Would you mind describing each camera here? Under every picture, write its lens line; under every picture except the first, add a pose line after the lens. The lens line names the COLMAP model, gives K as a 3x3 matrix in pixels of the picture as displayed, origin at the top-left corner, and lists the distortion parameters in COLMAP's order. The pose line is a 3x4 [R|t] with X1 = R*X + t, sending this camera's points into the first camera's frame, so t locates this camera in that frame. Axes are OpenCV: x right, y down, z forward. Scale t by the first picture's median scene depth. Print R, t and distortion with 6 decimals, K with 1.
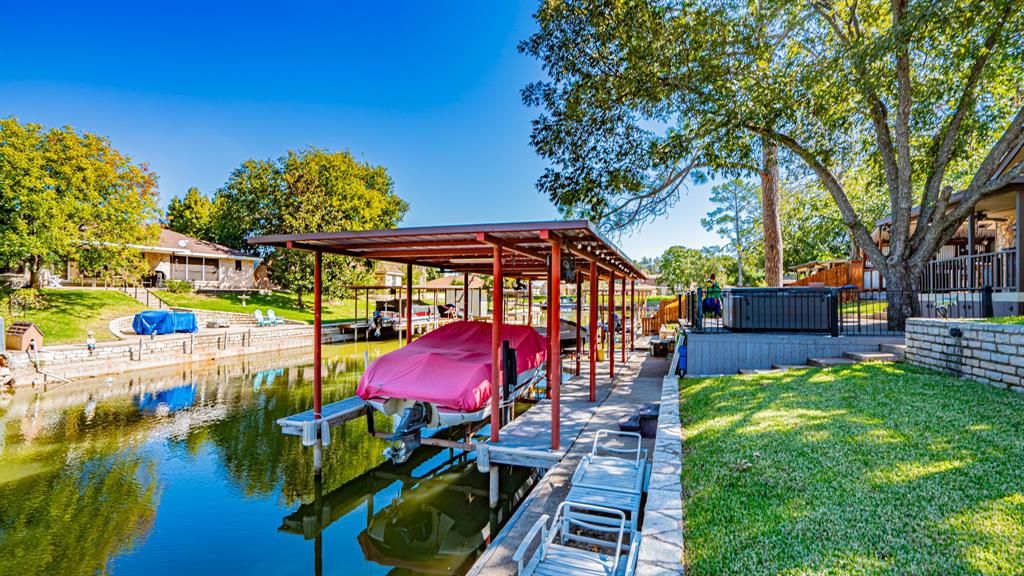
lens RADIAL K [[470.0, 0, 512.4], [0, 470.0, 292.4], [0, 0, 1]] dist [-0.056473, 0.021841]
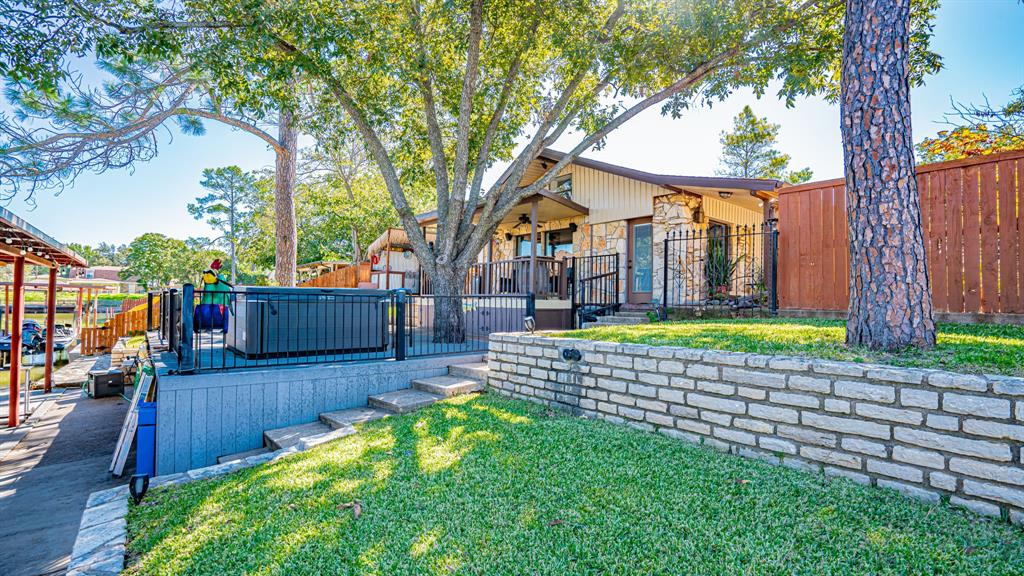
lens RADIAL K [[470.0, 0, 512.1], [0, 470.0, 292.0], [0, 0, 1]] dist [-0.056473, 0.021841]
pose [[0.535614, 0.023109, 0.844147, 0.134117], [-0.023009, 0.999654, -0.012767, -0.002183], [-0.844149, -0.012584, 0.535960, 0.345356]]
